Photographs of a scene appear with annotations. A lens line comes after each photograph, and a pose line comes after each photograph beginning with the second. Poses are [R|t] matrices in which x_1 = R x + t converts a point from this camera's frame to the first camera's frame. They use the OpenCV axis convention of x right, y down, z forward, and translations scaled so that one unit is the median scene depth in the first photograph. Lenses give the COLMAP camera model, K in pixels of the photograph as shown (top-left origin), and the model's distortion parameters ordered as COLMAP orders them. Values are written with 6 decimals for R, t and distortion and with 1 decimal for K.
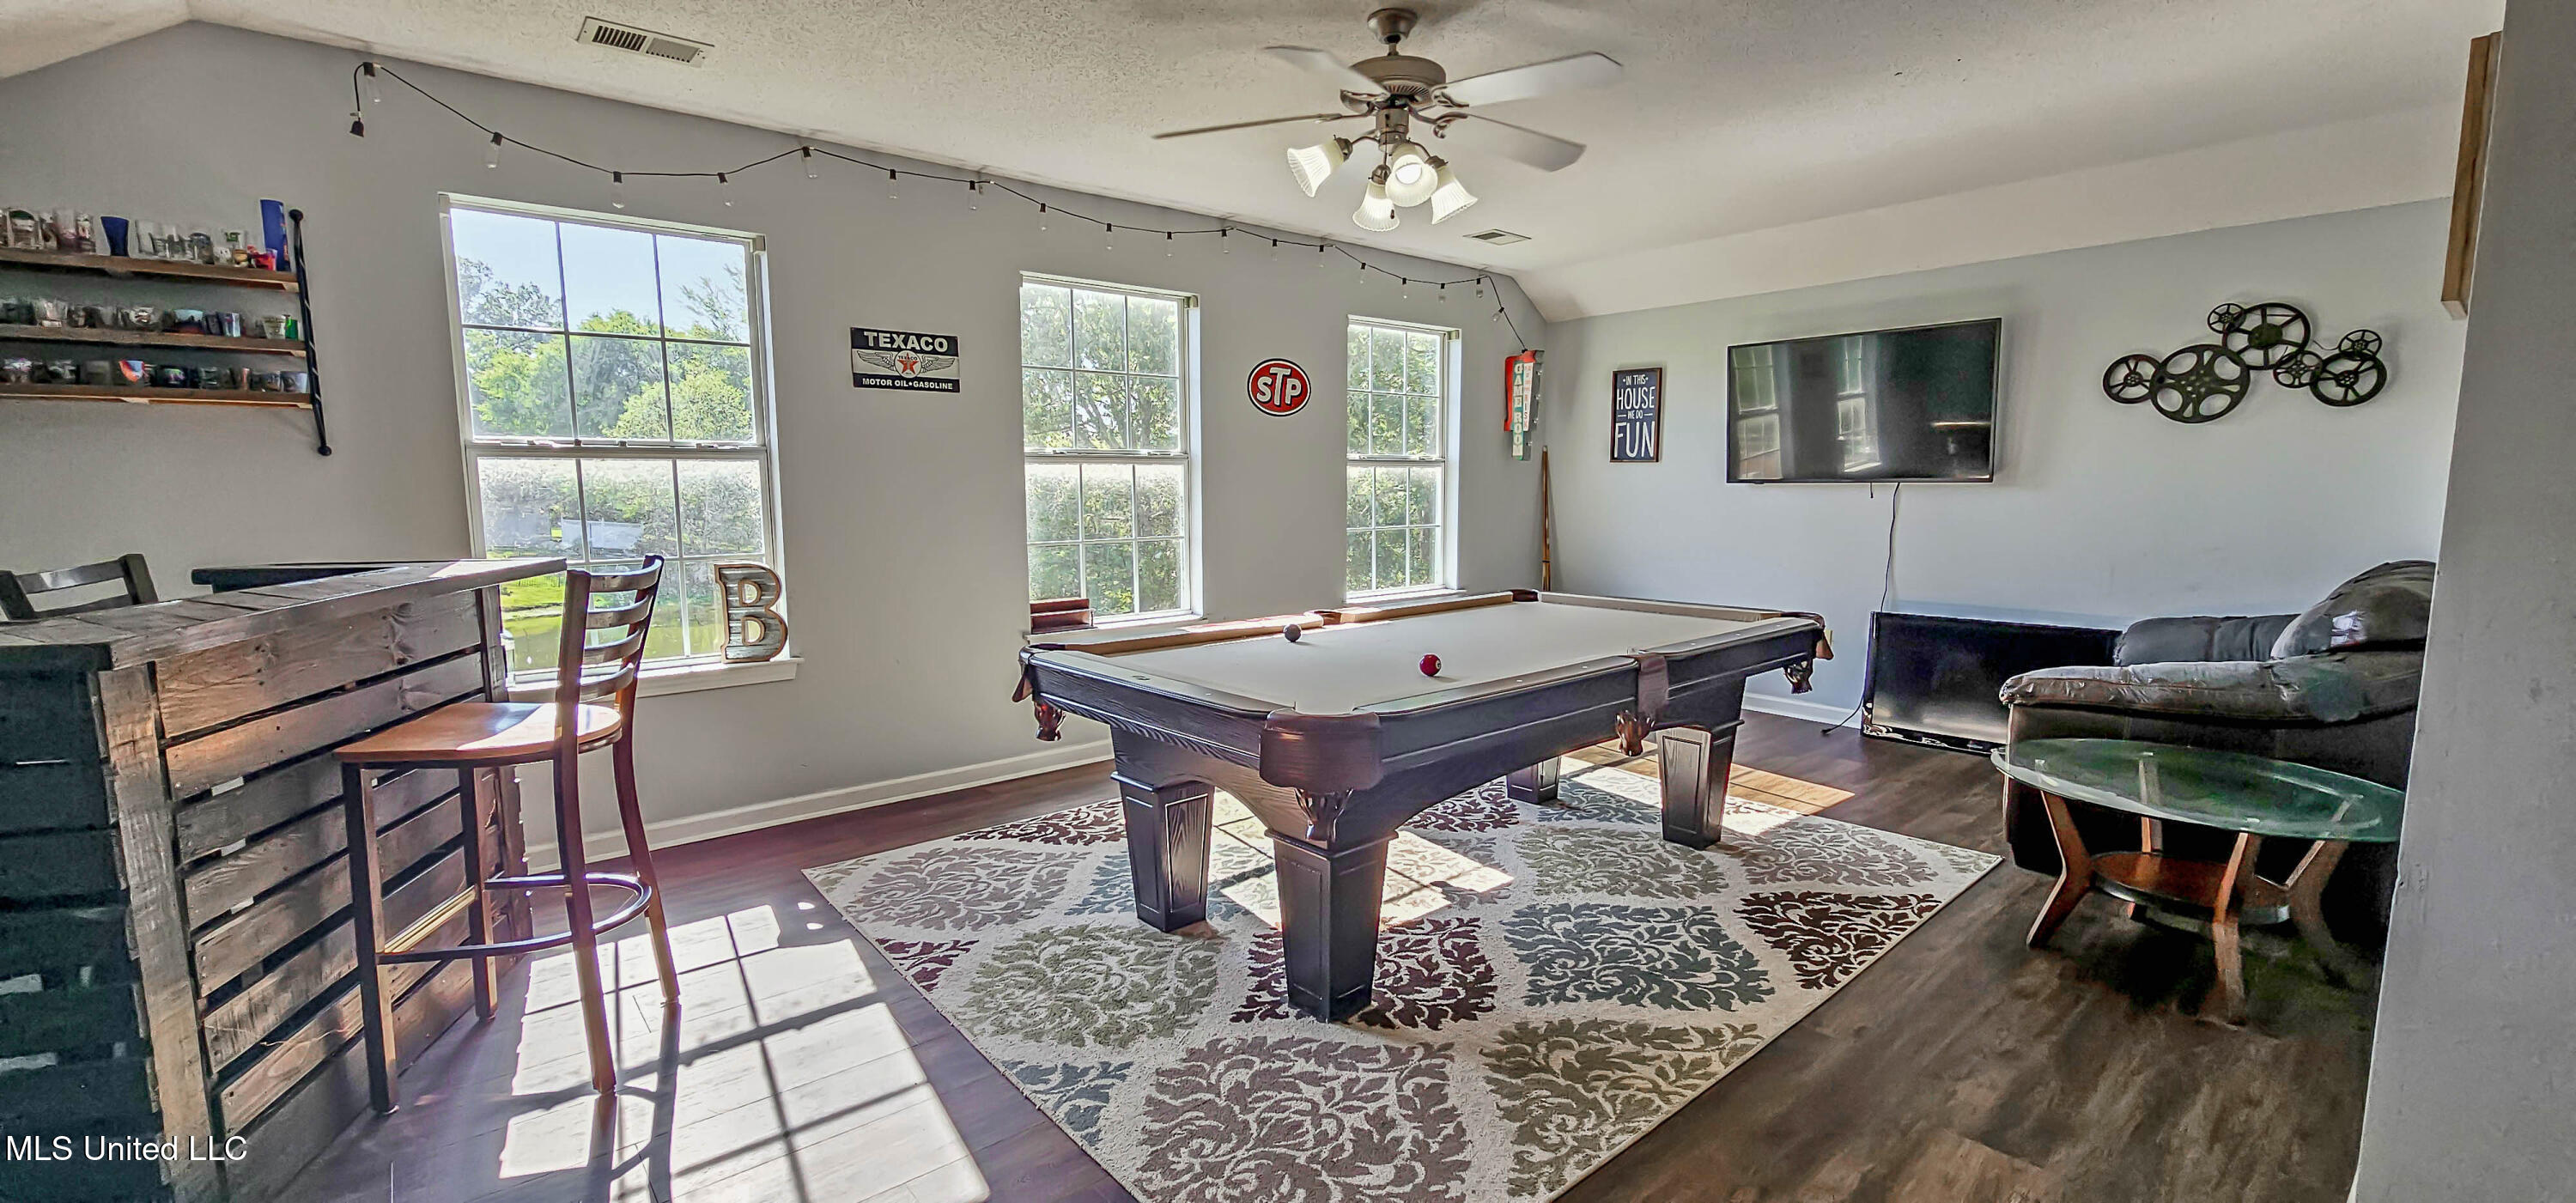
lens RADIAL K [[1054.9, 0, 1300.4], [0, 1054.9, 610.3], [0, 0, 1]] dist [0.000904, -0.001009]
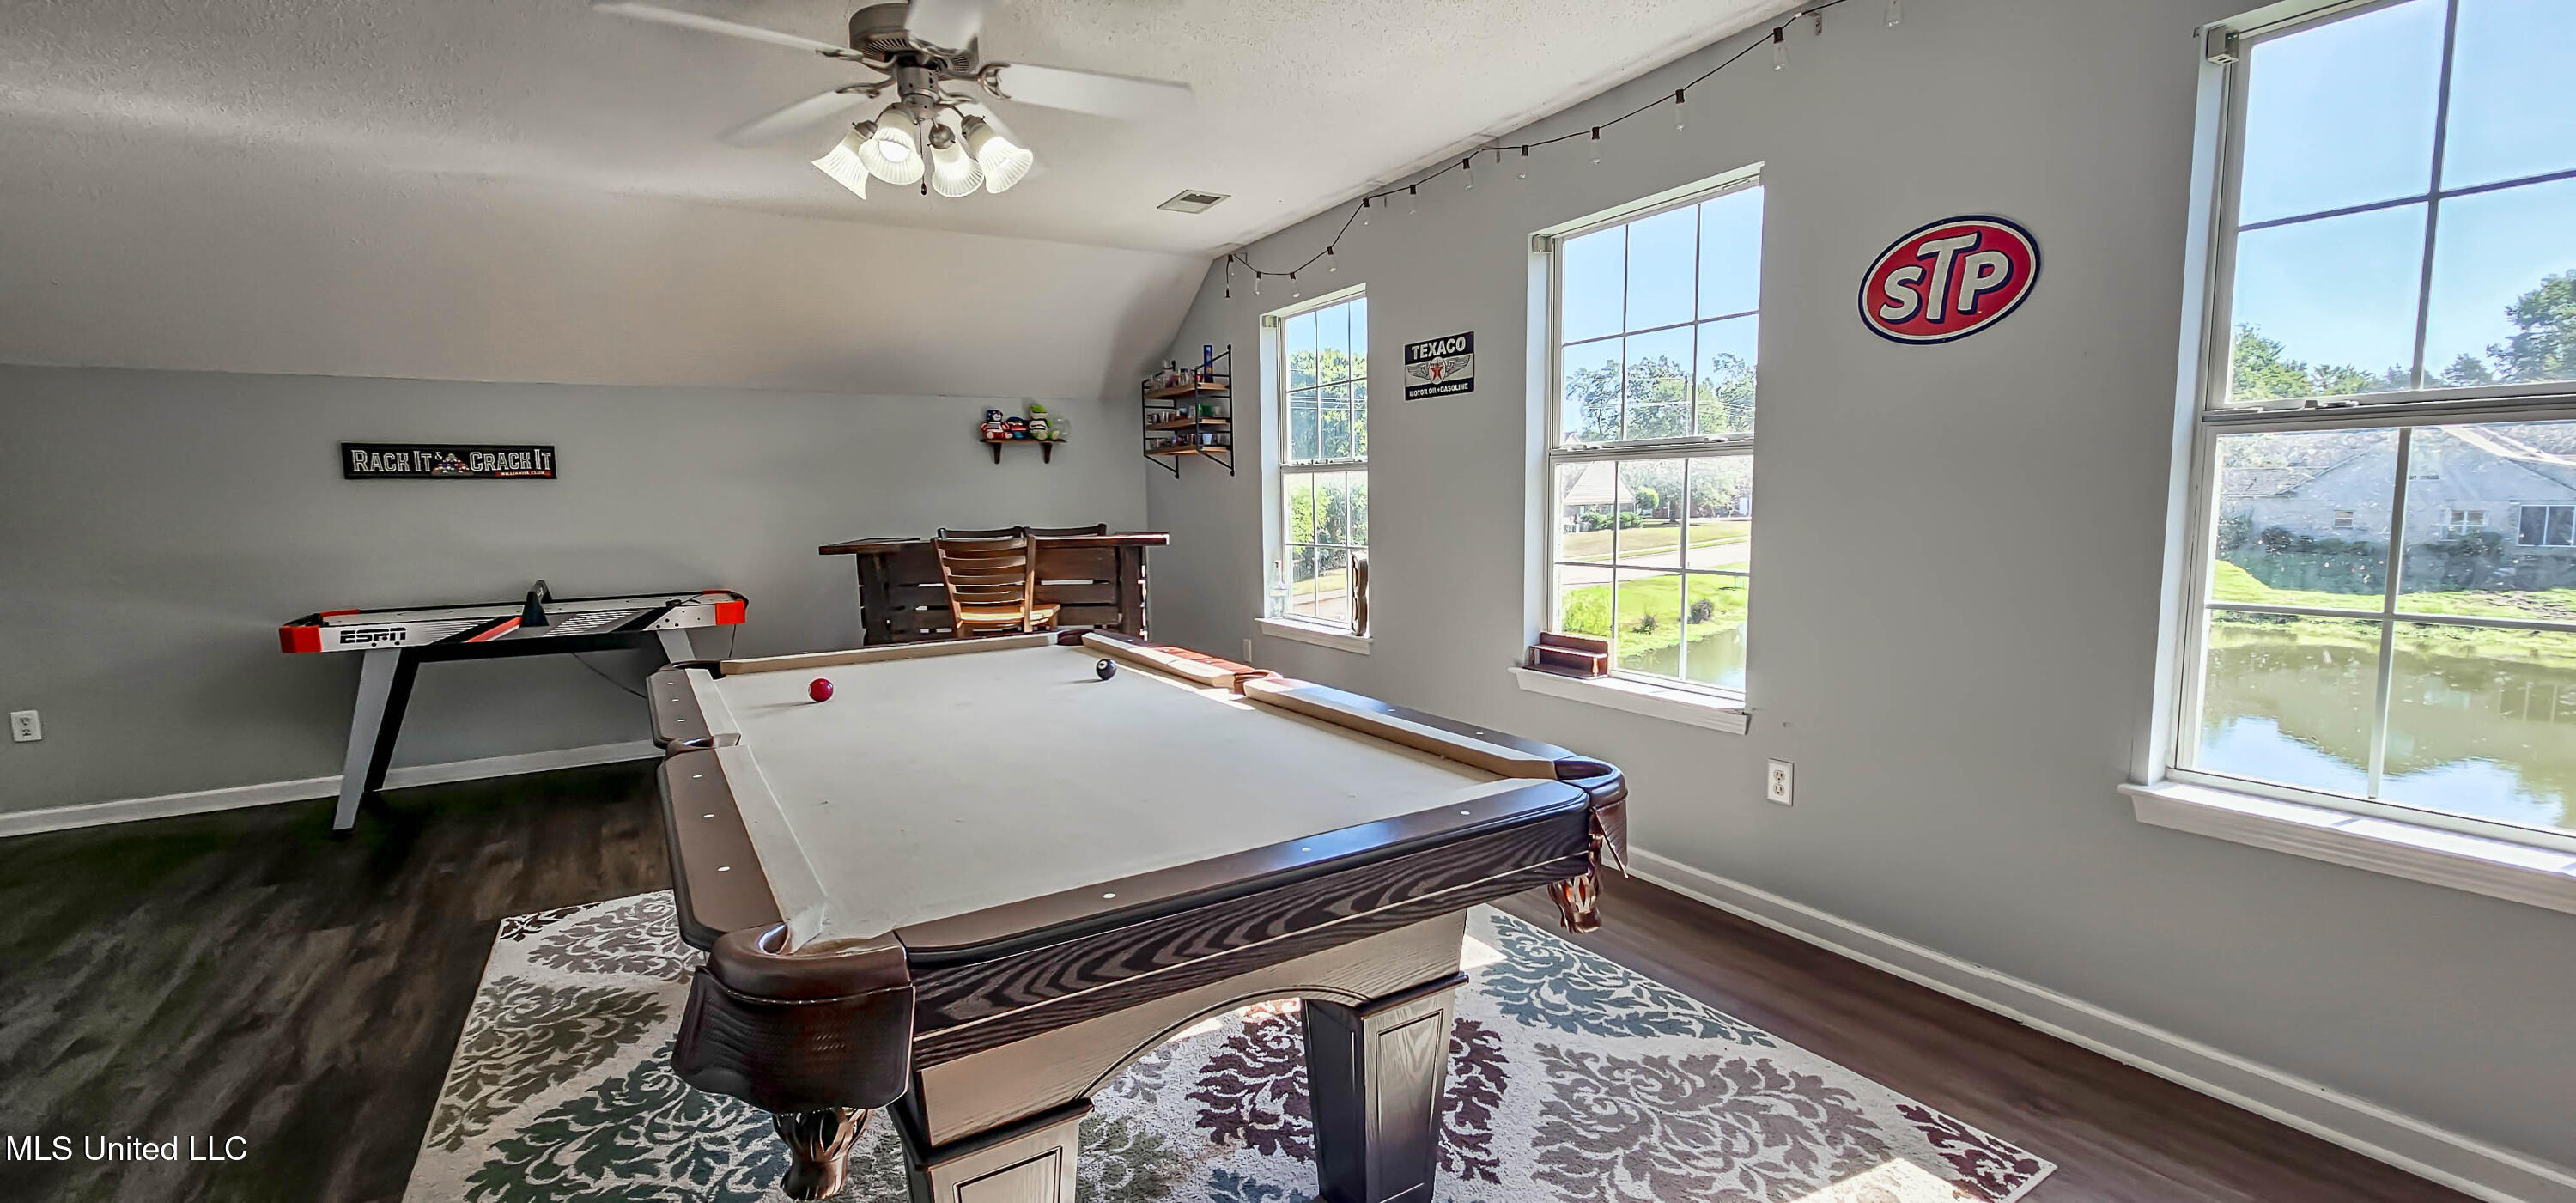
lens RADIAL K [[1054.9, 0, 1290.6], [0, 1054.9, 606.9], [0, 0, 1]] dist [0.000904, -0.001009]
pose [[-0.166692, 0.113673, -0.979435, 0.677972], [-0.101208, 0.986113, 0.131673, -0.133252], [0.980801, 0.121075, -0.152872, 1.072923]]
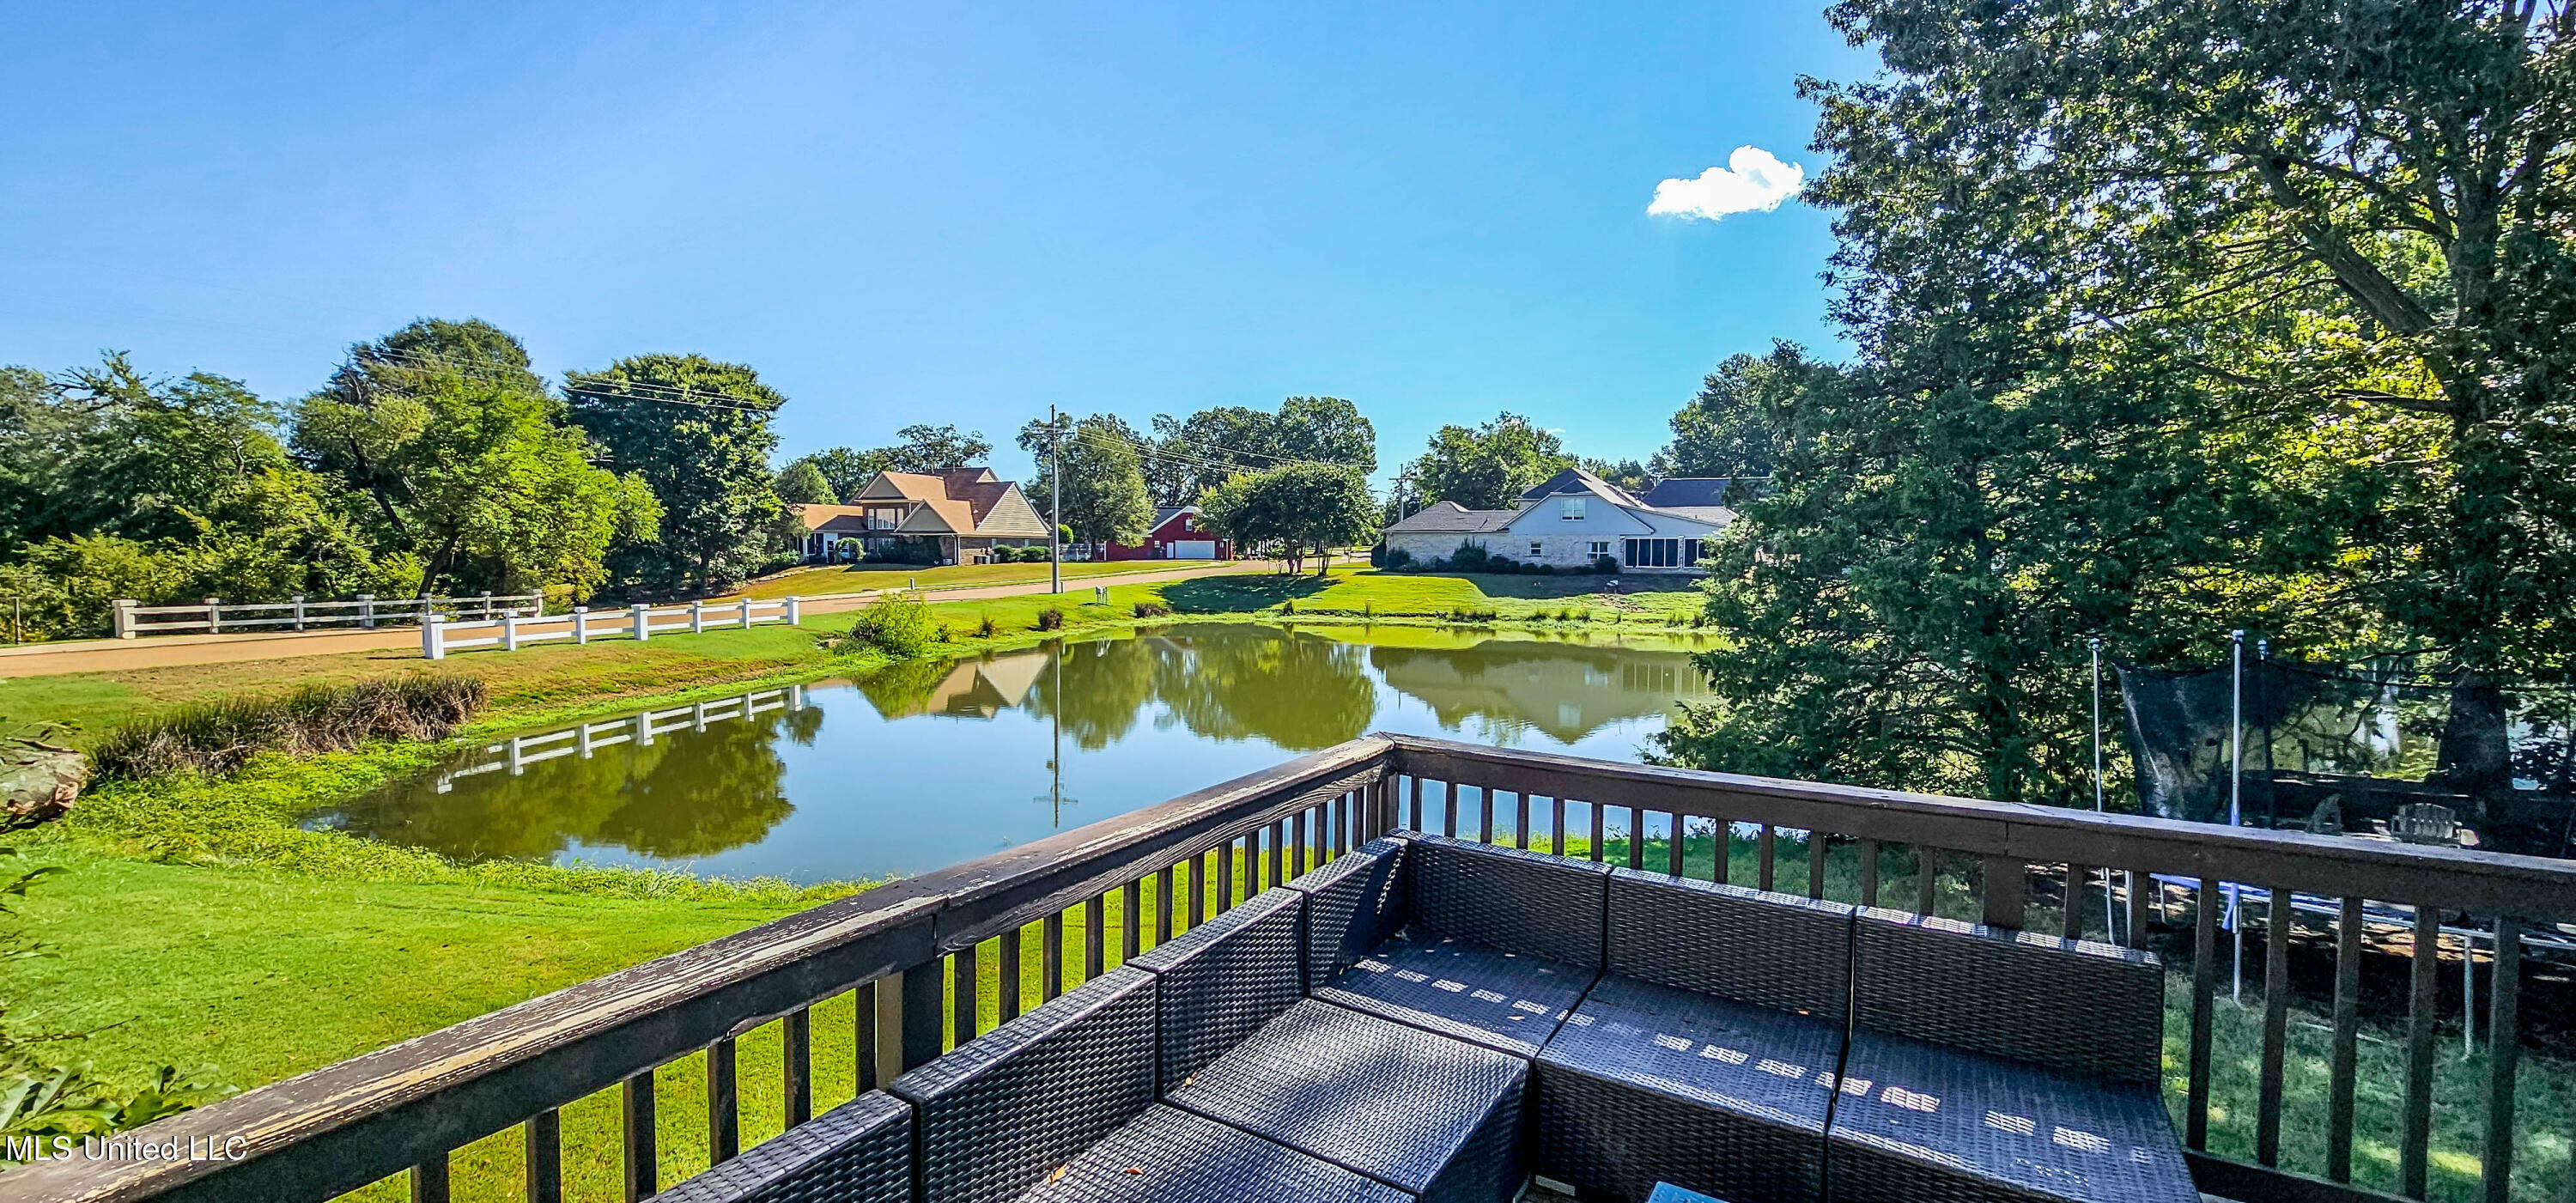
lens RADIAL K [[1054.9, 0, 1297.7], [0, 1054.9, 593.8], [0, 0, 1]] dist [0.000904, -0.001009]
pose [[0.300360, 0.045404, -0.952745, 0.701985], [-0.119798, 0.992752, 0.009543, -0.107683], [0.946273, 0.111270, 0.303623, 1.193652]]
